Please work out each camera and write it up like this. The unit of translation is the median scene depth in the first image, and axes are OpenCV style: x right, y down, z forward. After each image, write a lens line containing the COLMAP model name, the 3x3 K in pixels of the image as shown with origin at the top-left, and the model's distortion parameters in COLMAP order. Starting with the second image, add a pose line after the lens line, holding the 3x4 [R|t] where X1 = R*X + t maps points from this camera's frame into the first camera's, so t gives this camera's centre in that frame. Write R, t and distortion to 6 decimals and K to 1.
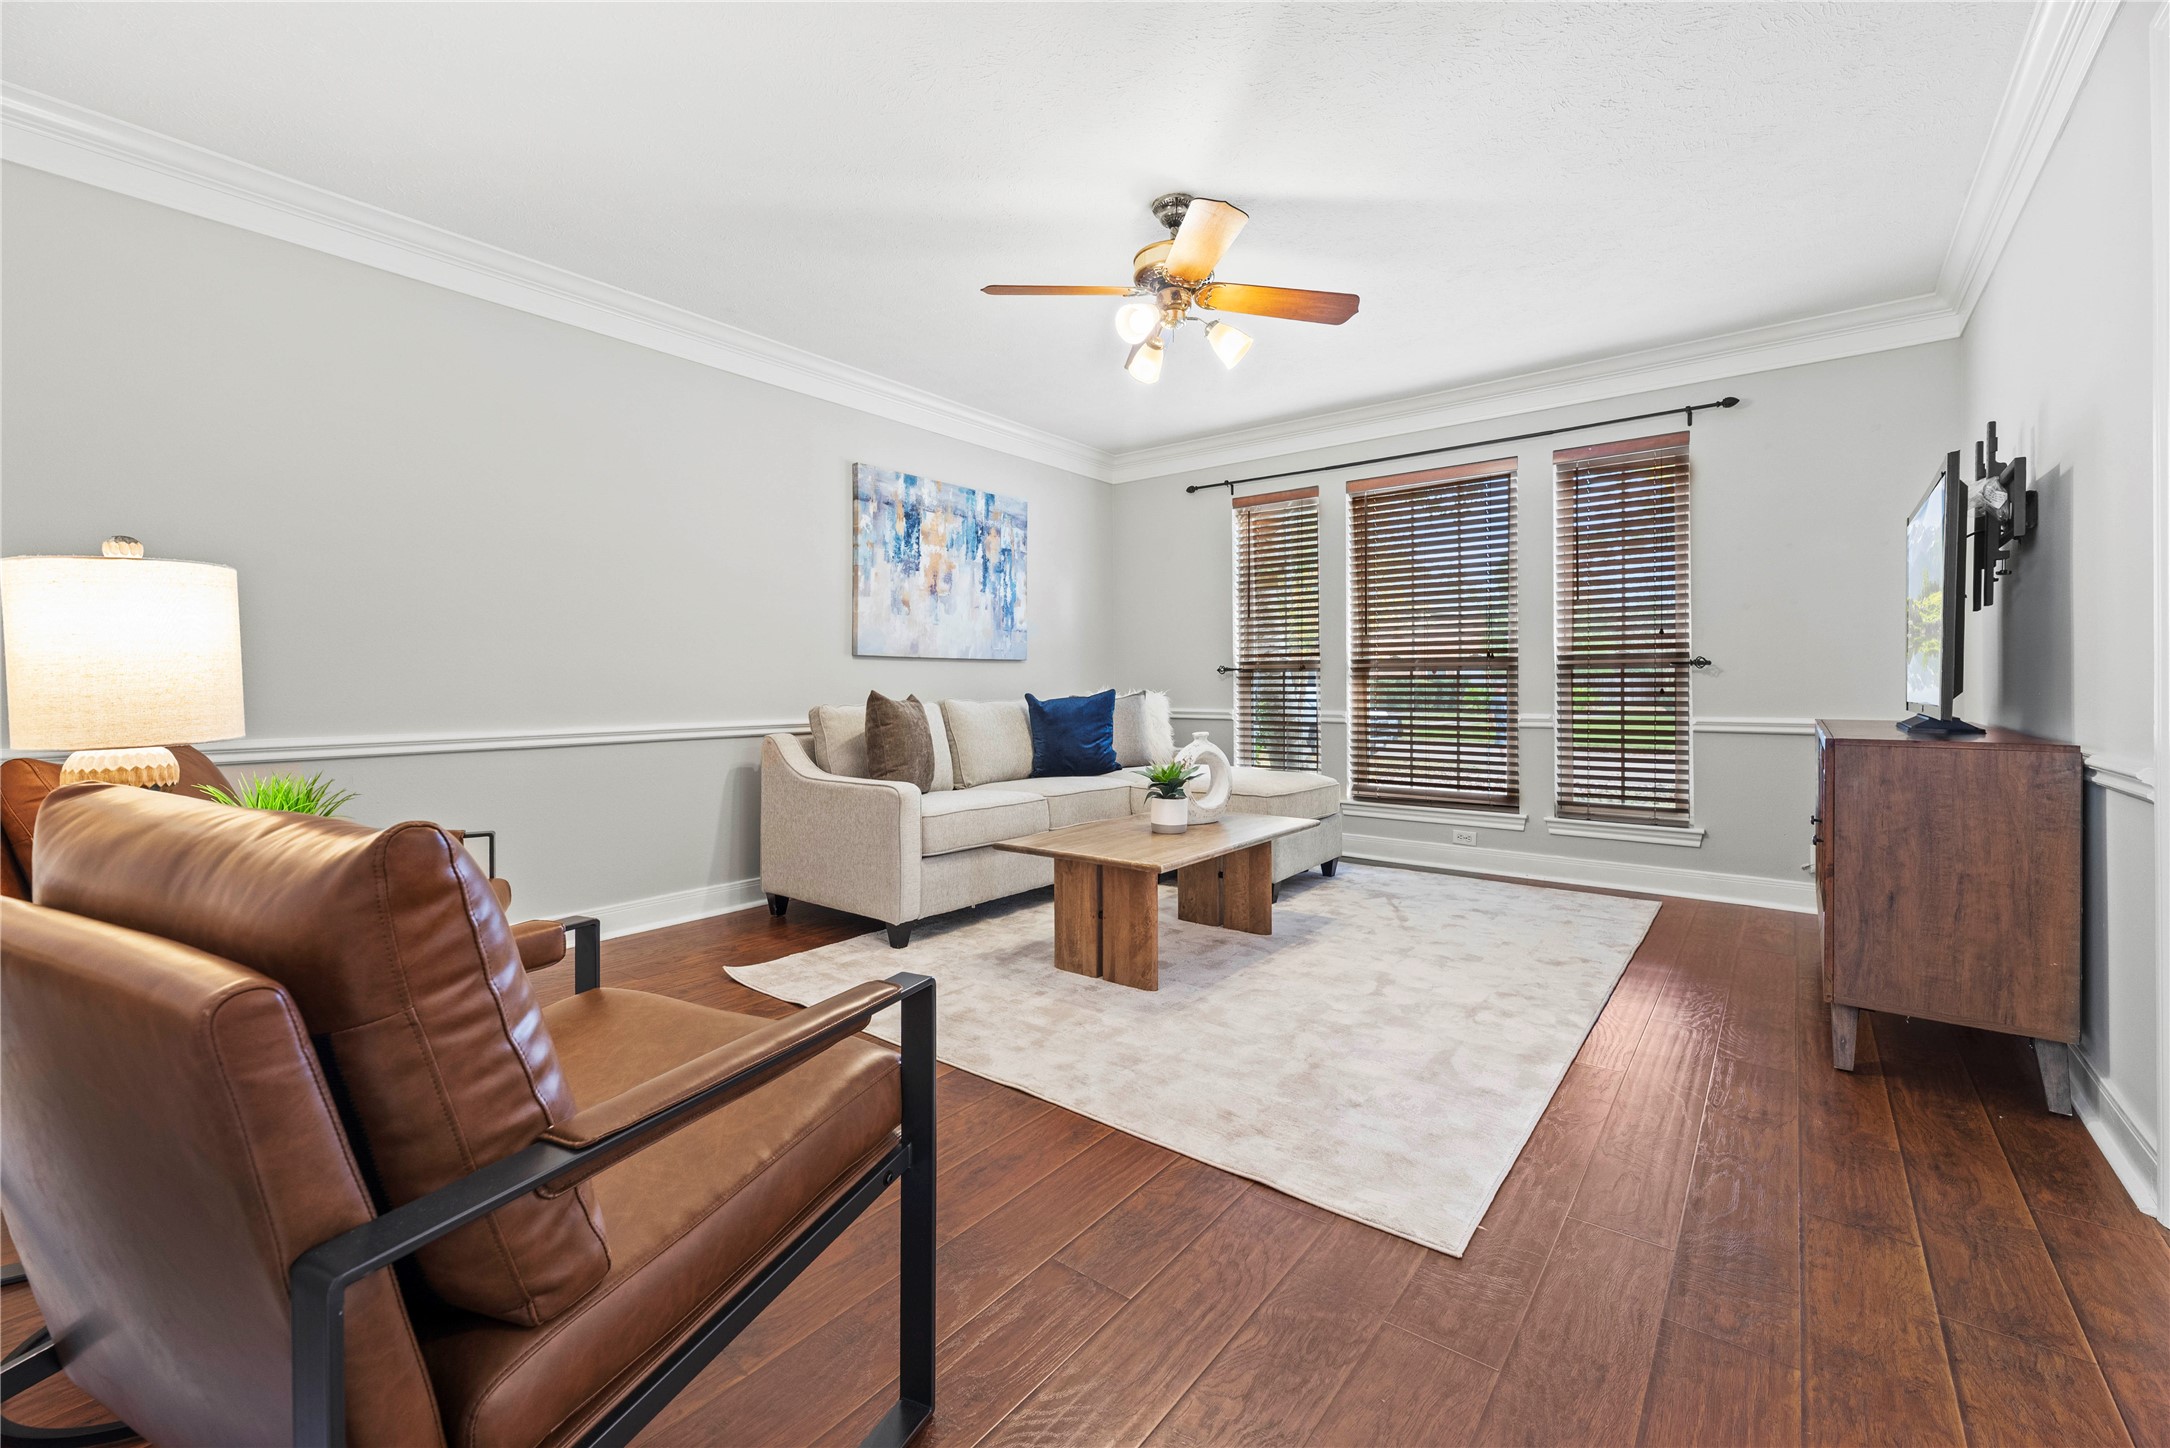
lens RADIAL K [[880.5, 0, 1086.1], [0, 880.5, 703.3], [0, 0, 1]] dist [-0.000441, -0.000558]
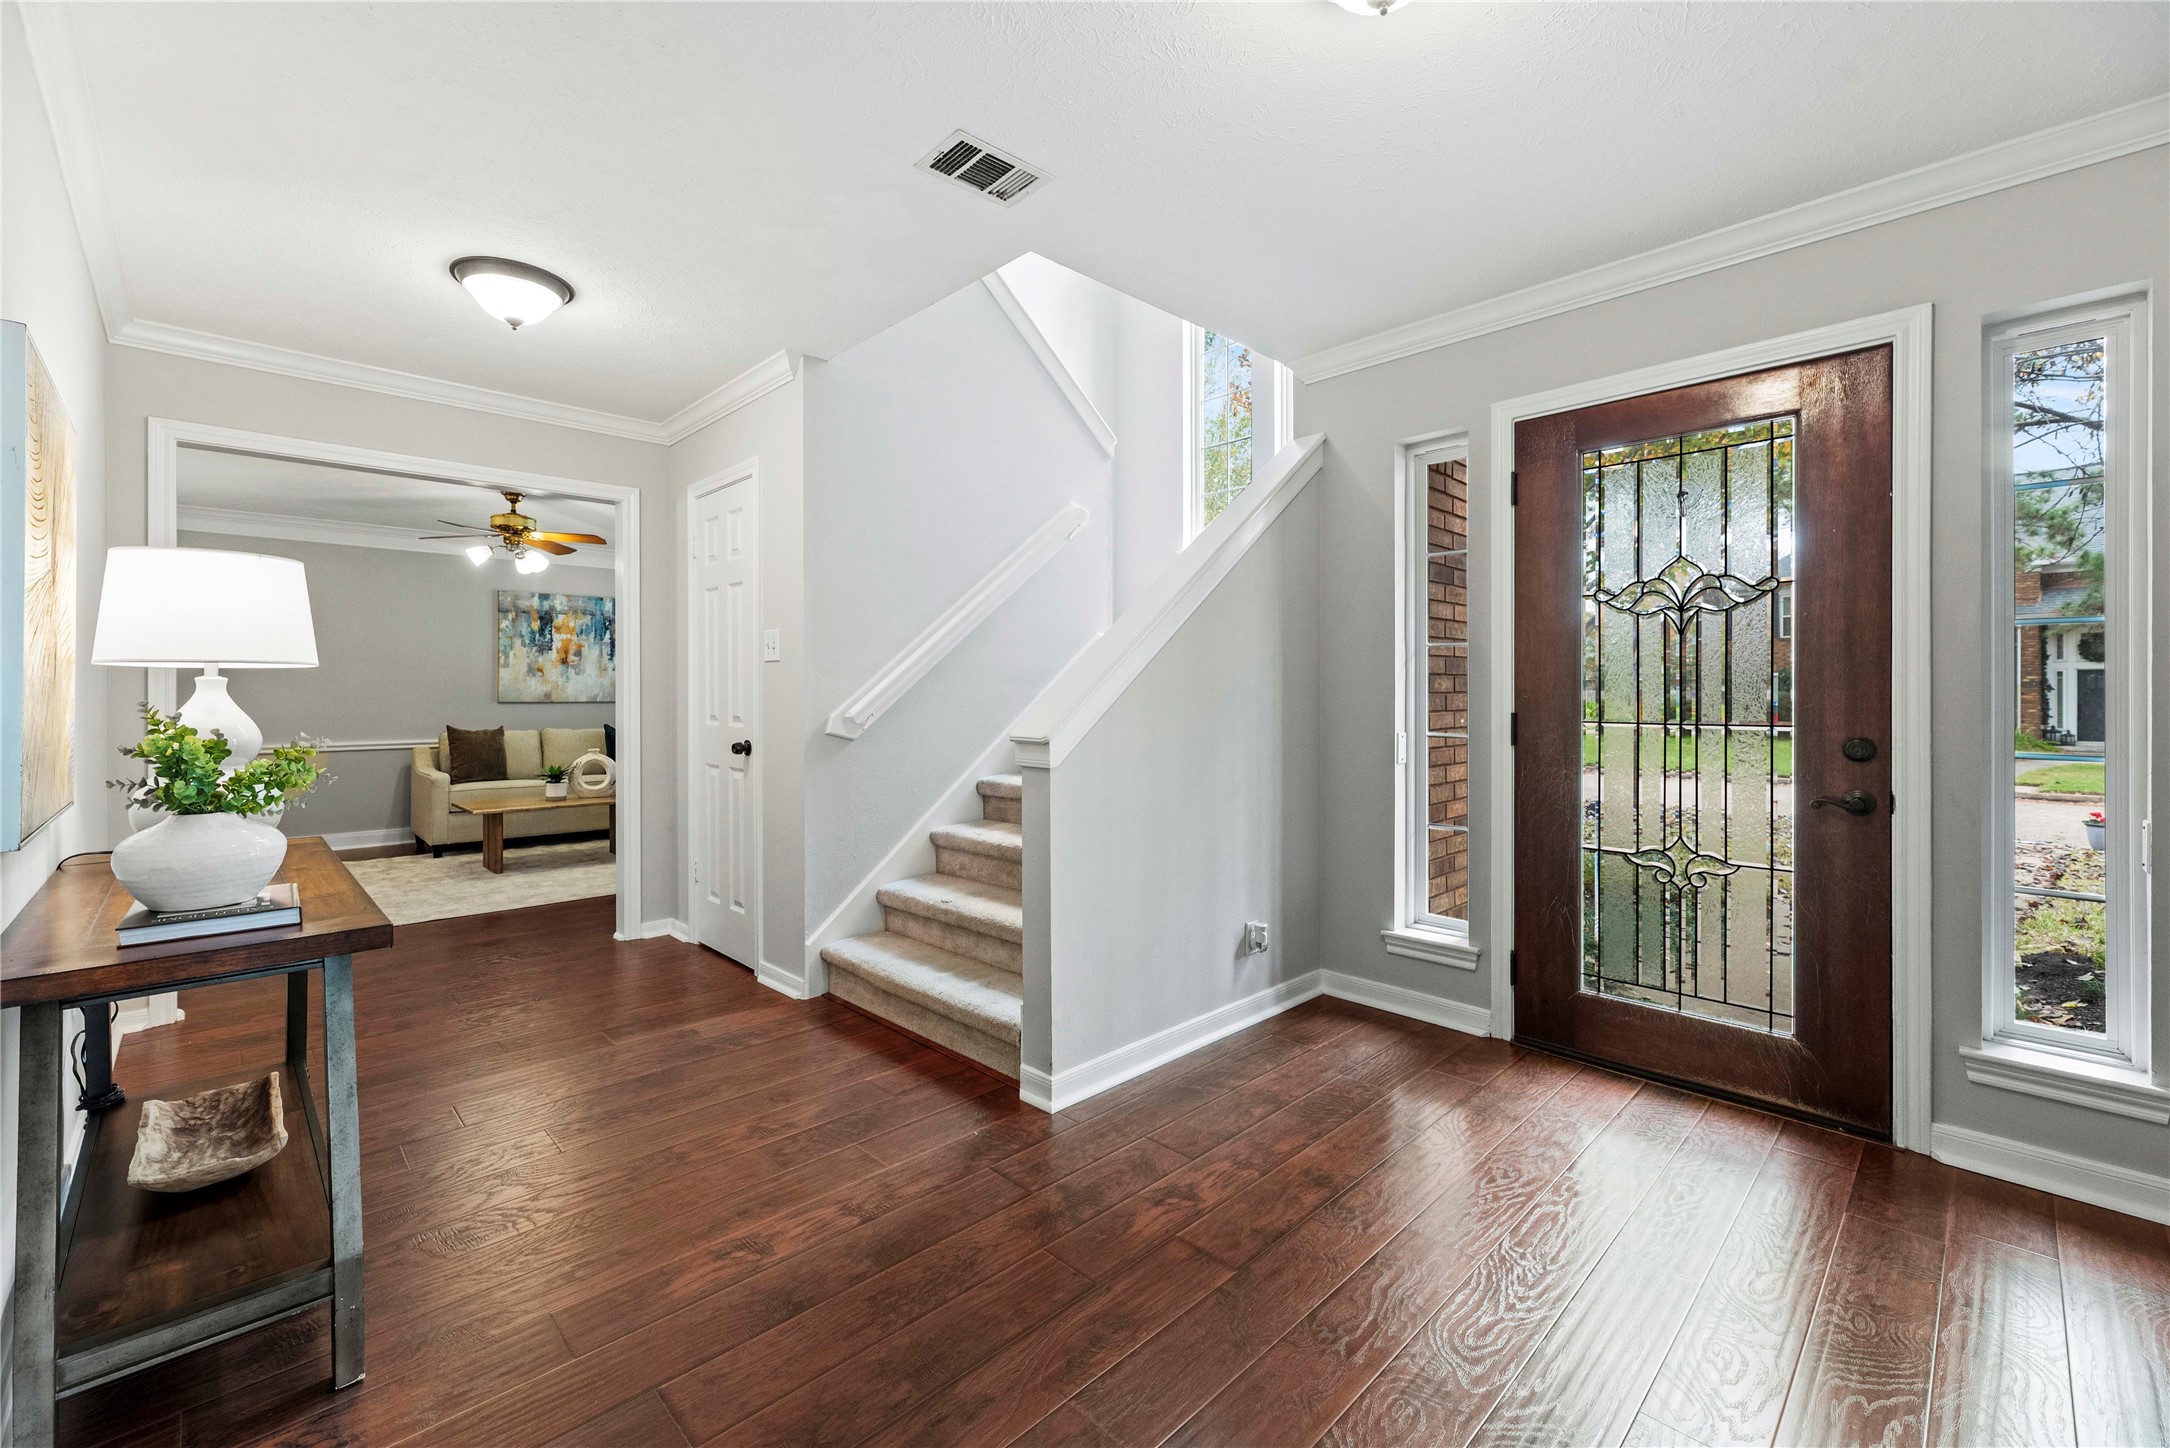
lens RADIAL K [[880.5, 0, 1092.9], [0, 880.5, 714.2], [0, 0, 1]] dist [-0.000441, -0.000558]
pose [[0.993014, 0.002856, -0.117966, 1.035933], [-0.003332, 0.999987, -0.003841, -0.026130], [0.117953, 0.004207, 0.993010, -0.541751]]
